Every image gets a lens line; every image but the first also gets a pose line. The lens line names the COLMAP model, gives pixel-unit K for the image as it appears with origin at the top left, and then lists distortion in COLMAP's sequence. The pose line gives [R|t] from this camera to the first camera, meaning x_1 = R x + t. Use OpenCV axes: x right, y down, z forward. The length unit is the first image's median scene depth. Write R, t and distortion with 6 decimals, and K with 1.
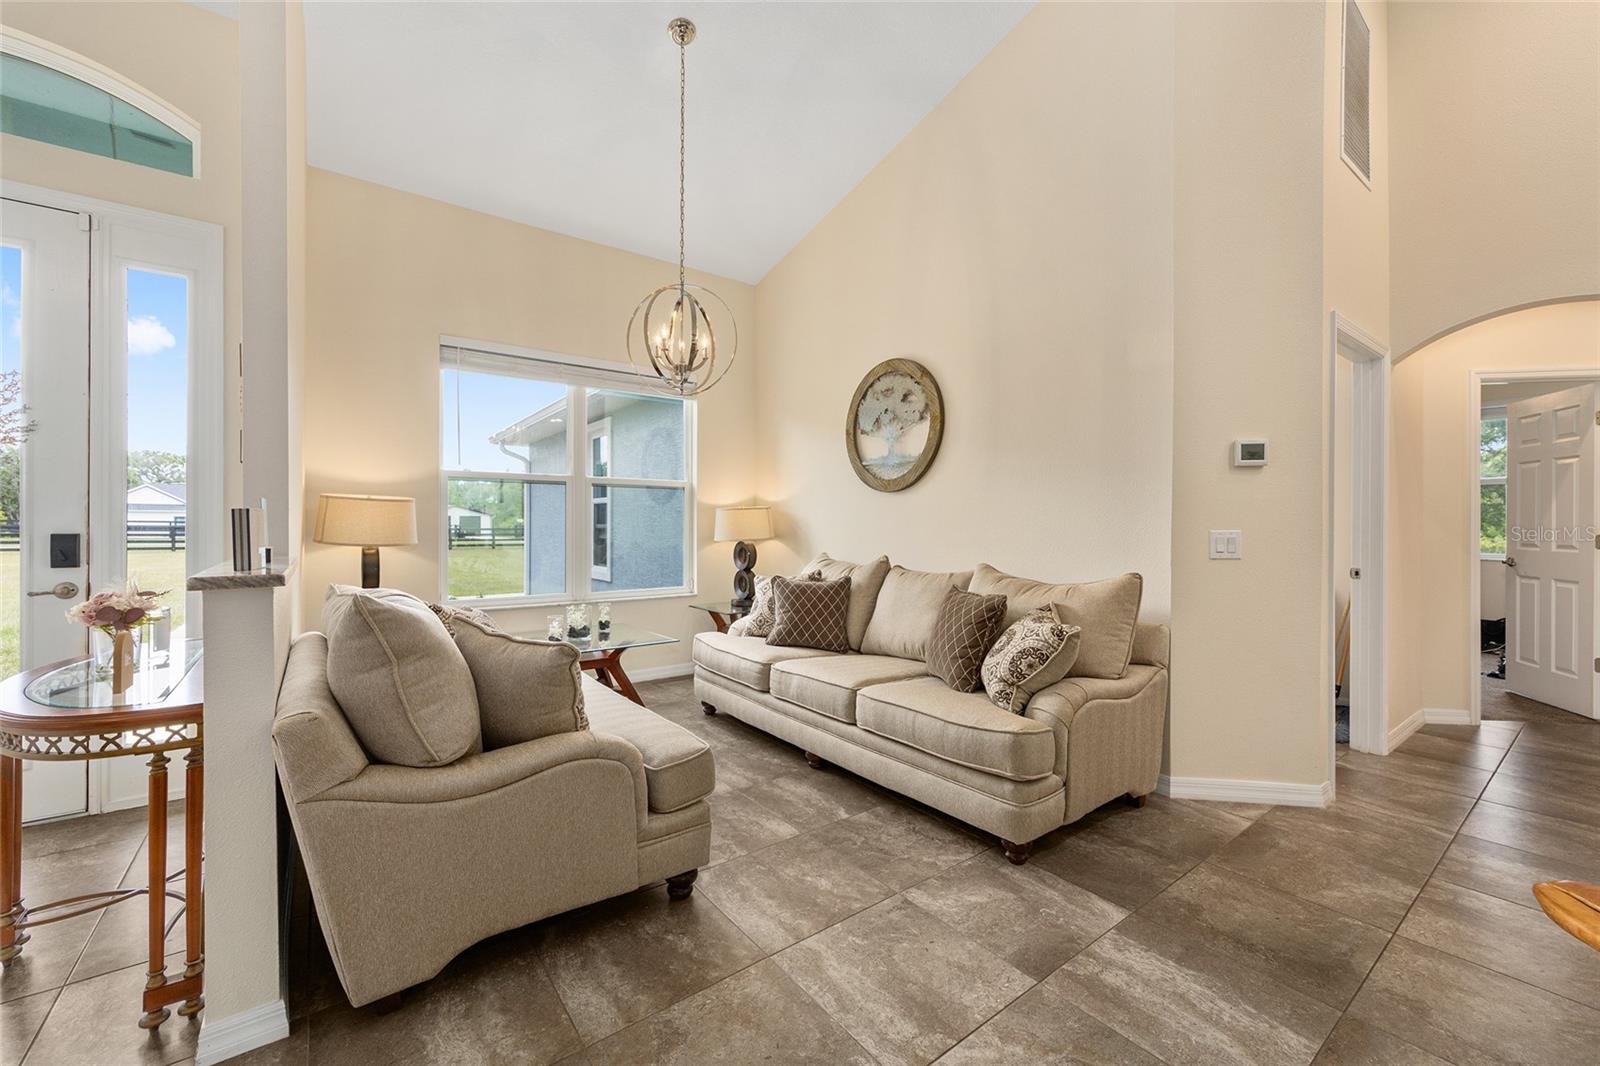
lens RADIAL K [[644.8, 0, 800.2], [0, 644.8, 528.1], [0, 0, 1]] dist [-0.001140, 0.001055]
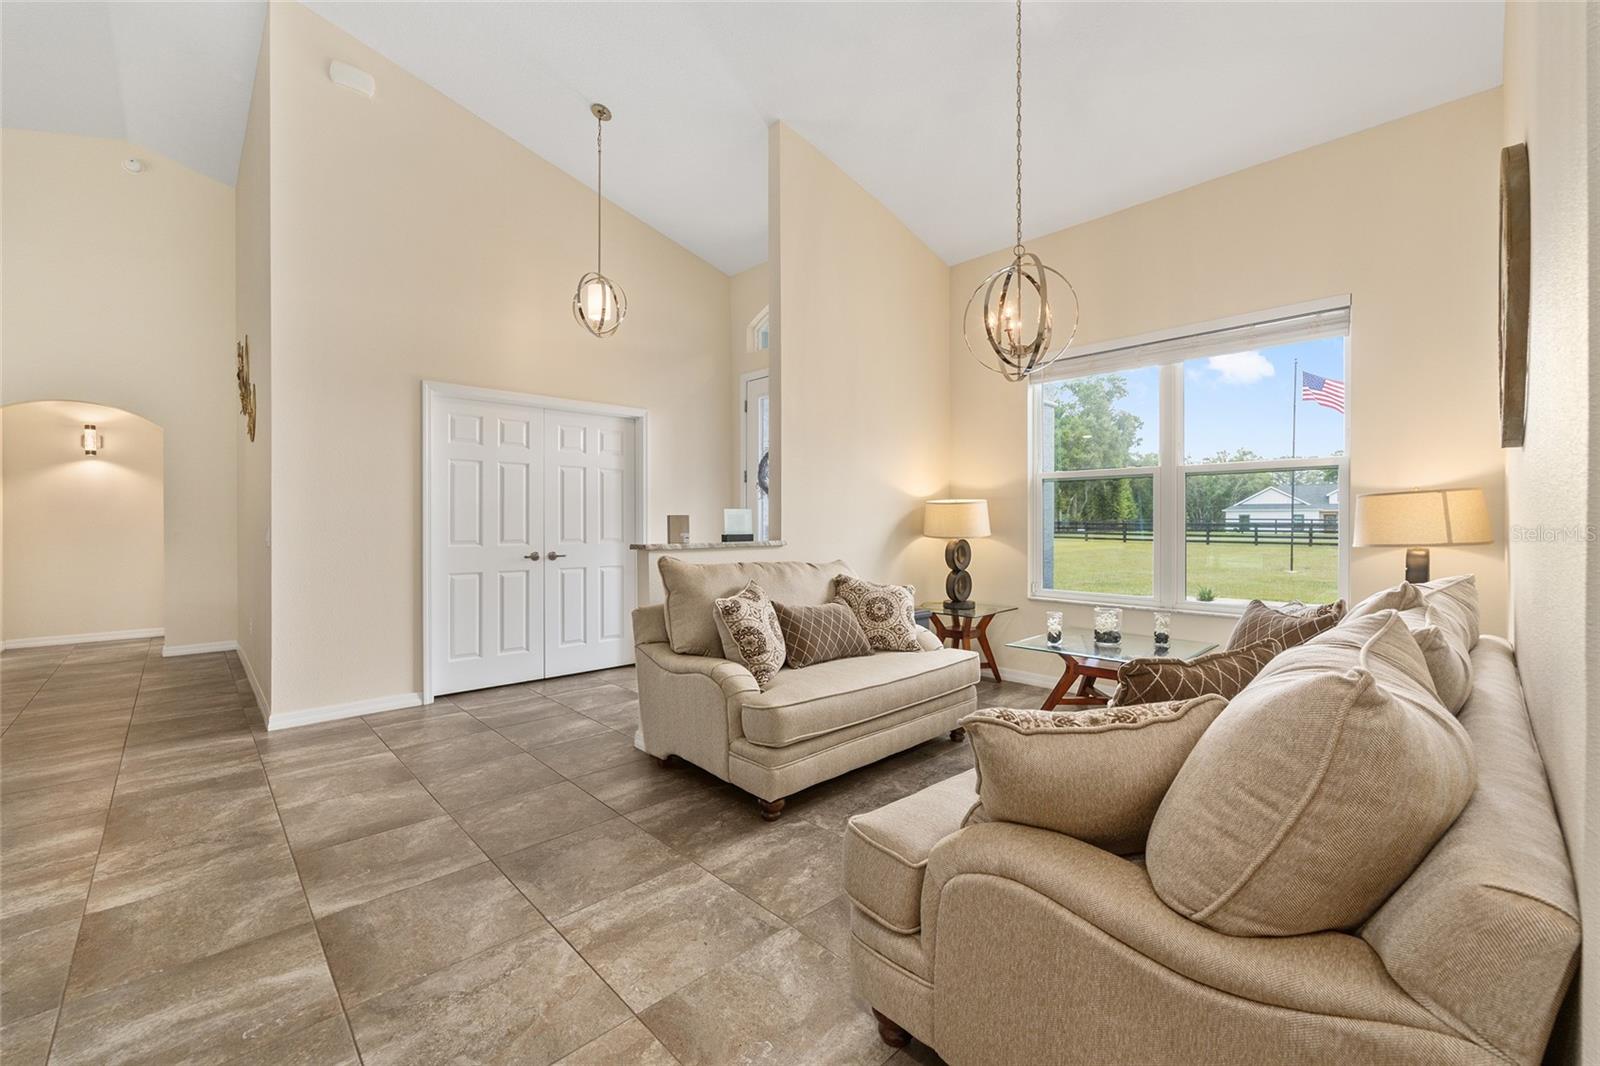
lens RADIAL K [[644.8, 0, 802.2], [0, 644.8, 528.5], [0, 0, 1]] dist [-0.001140, 0.001055]
pose [[0.122033, 0.009327, -0.992482, 0.689365], [-0.003855, 0.999953, 0.008923, -0.004621], [0.992519, 0.002737, 0.122063, 0.586755]]
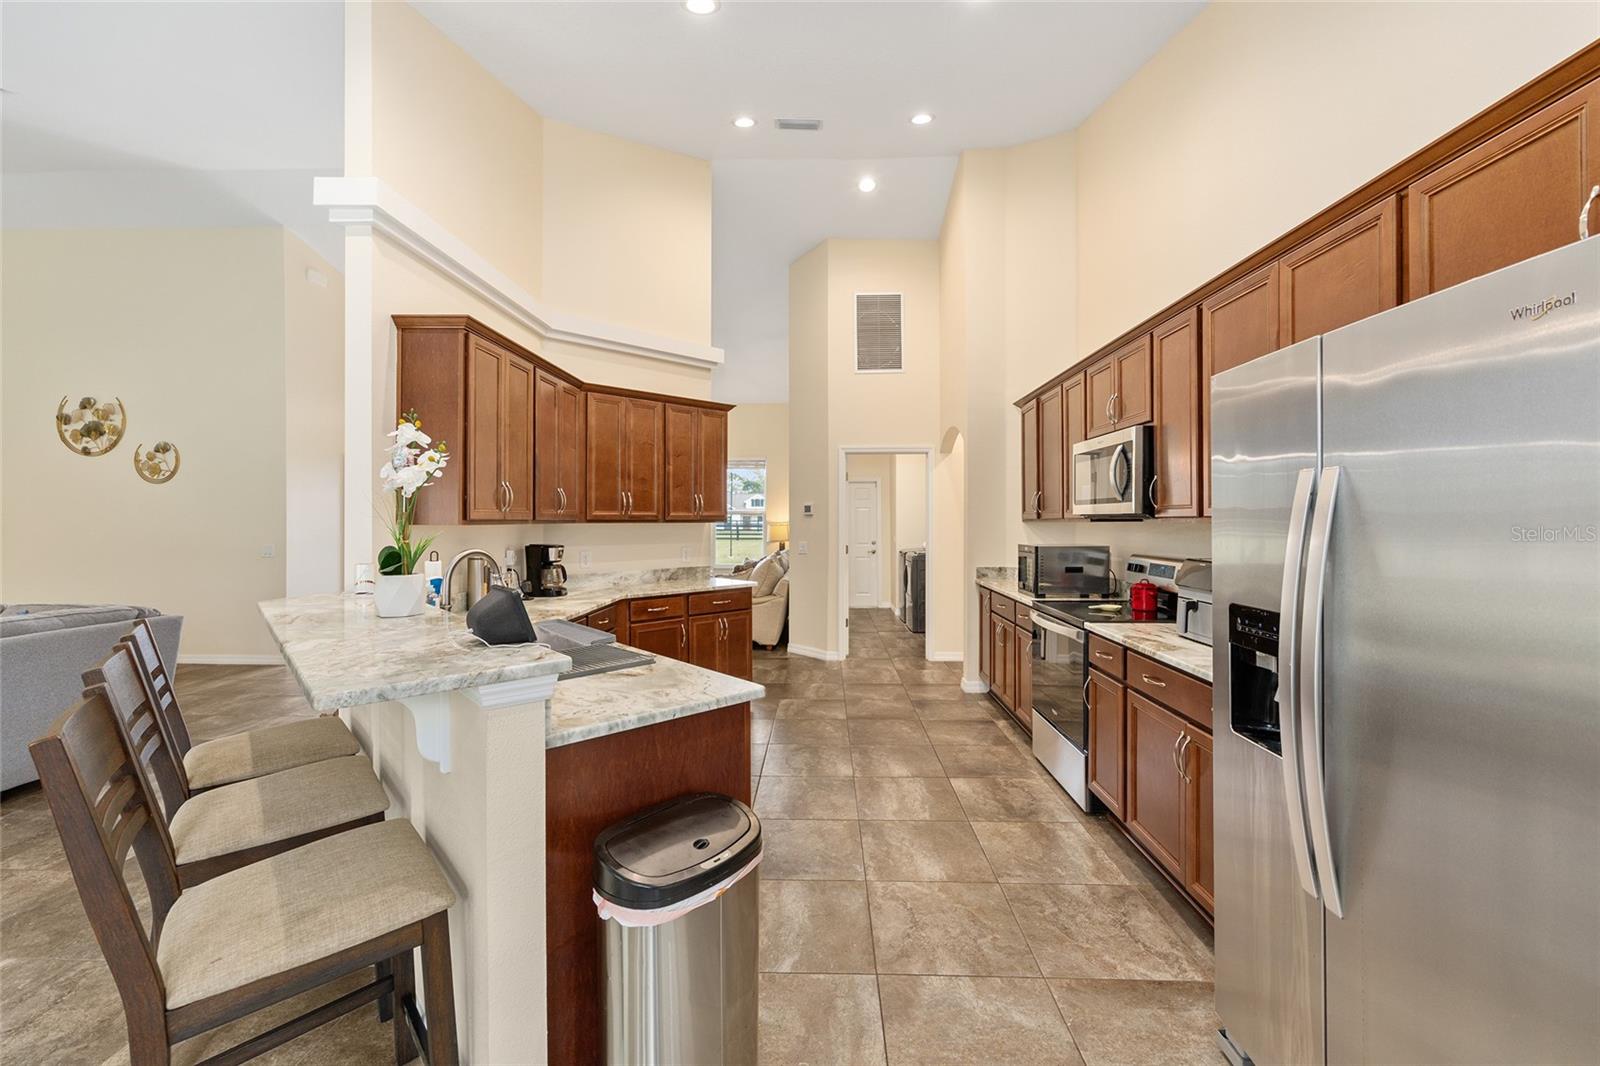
lens RADIAL K [[644.8, 0, 802.6], [0, 644.8, 525.8], [0, 0, 1]] dist [-0.001140, 0.001055]
pose [[0.781160, 0.001013, -0.624330, 1.872727], [0.002113, 0.999989, 0.004265, -0.056001], [0.624327, -0.004651, 0.781149, -0.758882]]
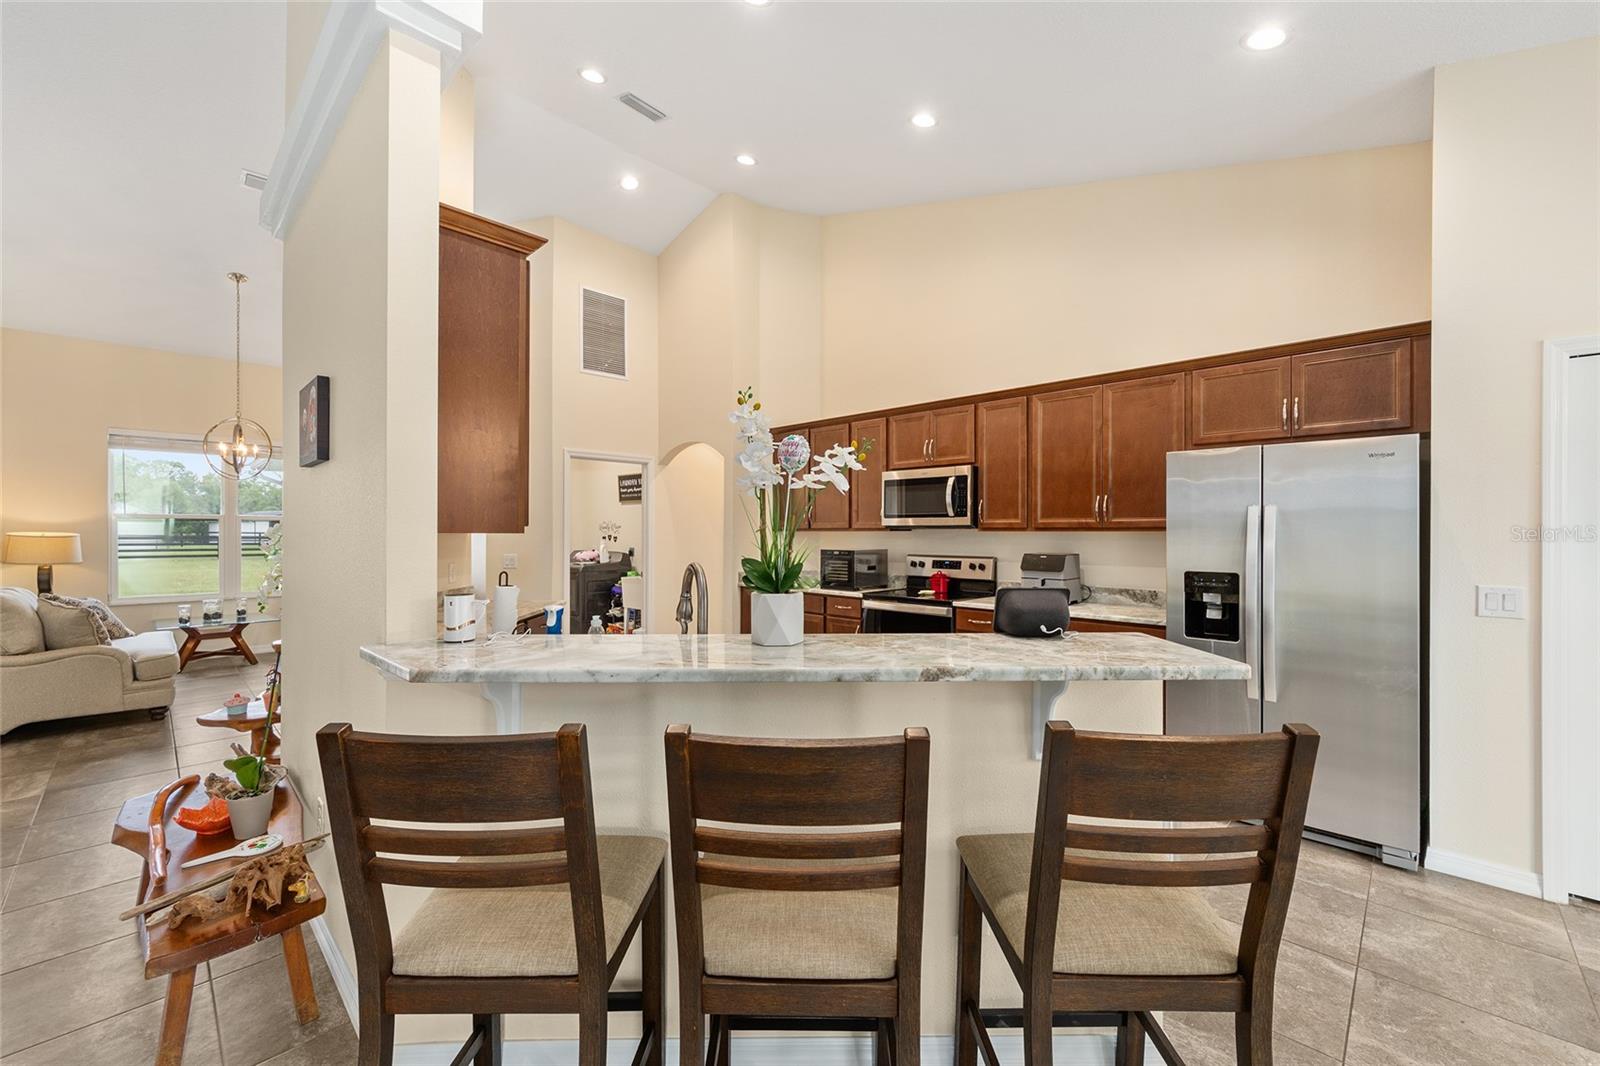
lens RADIAL K [[644.8, 0, 798.7], [0, 644.8, 534.8], [0, 0, 1]] dist [-0.001140, 0.001055]
pose [[0.987764, -0.003098, 0.155928, 1.088475], [0.002546, 0.999990, 0.003740, -0.054670], [-0.155938, -0.003297, 0.987761, -1.026862]]
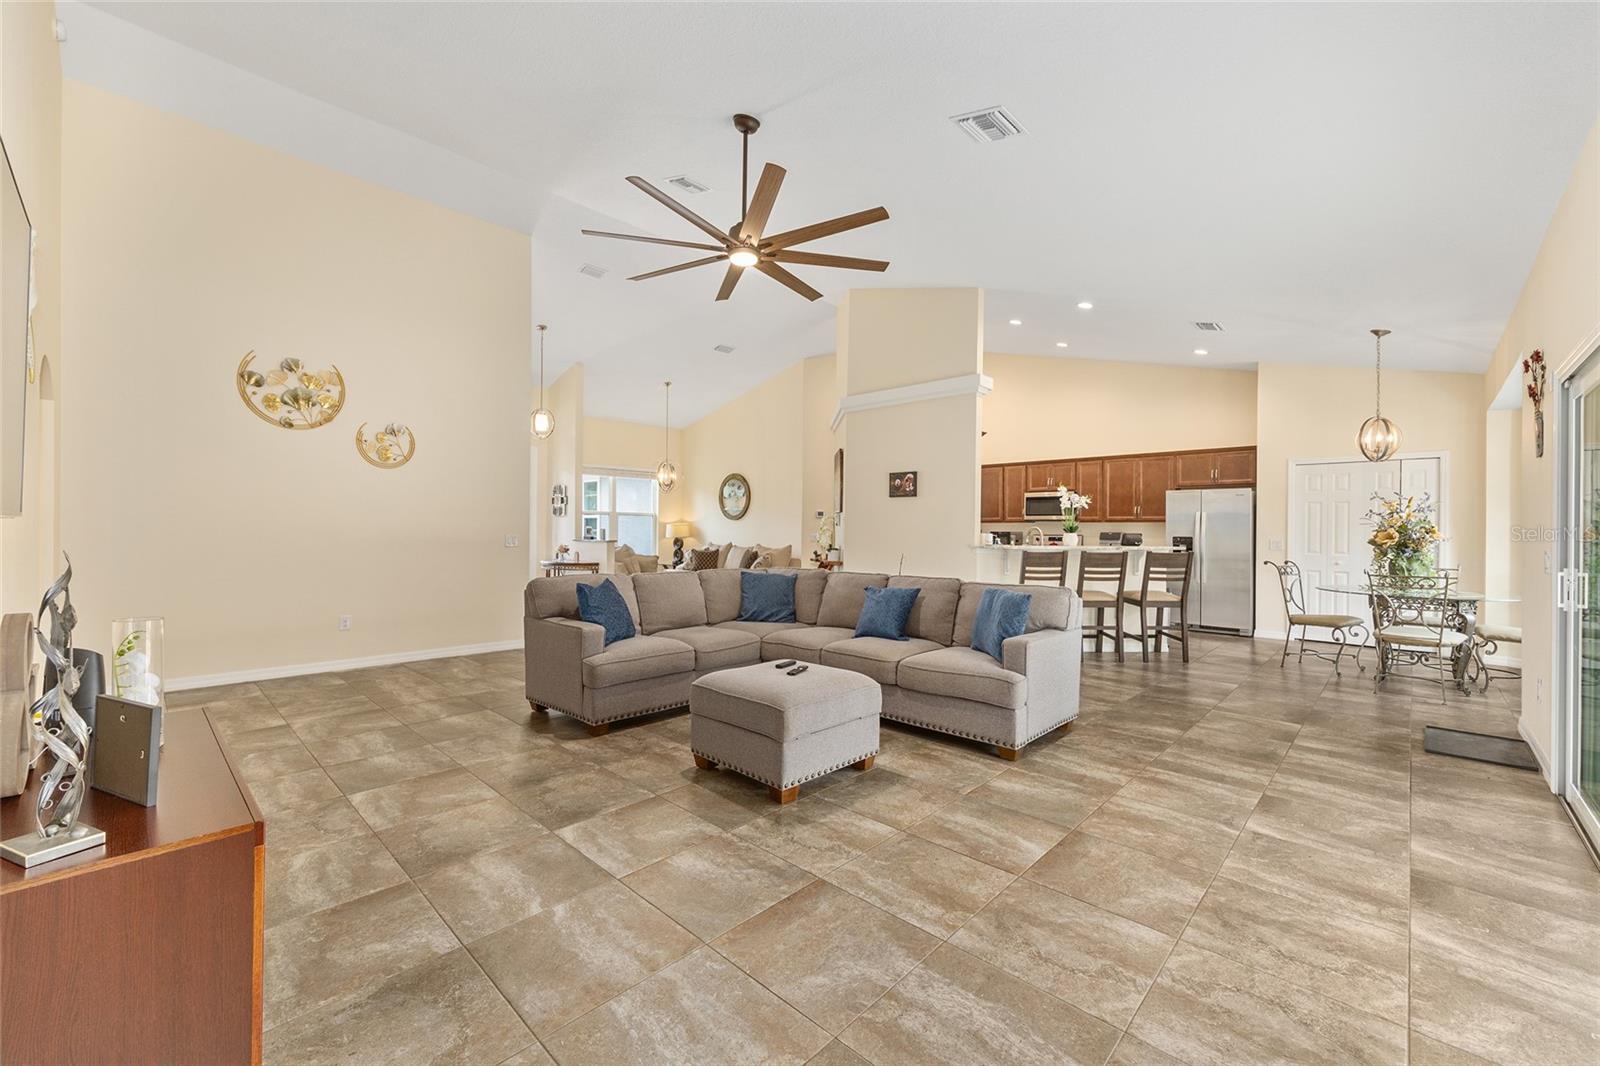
lens RADIAL K [[644.8, 0, 801.6], [0, 644.8, 531.4], [0, 0, 1]] dist [-0.001140, 0.001055]
pose [[0.986144, 0.004579, 0.165829, -0.047104], [-0.004624, 0.999989, -0.000116, -0.008667], [-0.165827, -0.000652, 0.986155, -2.417455]]
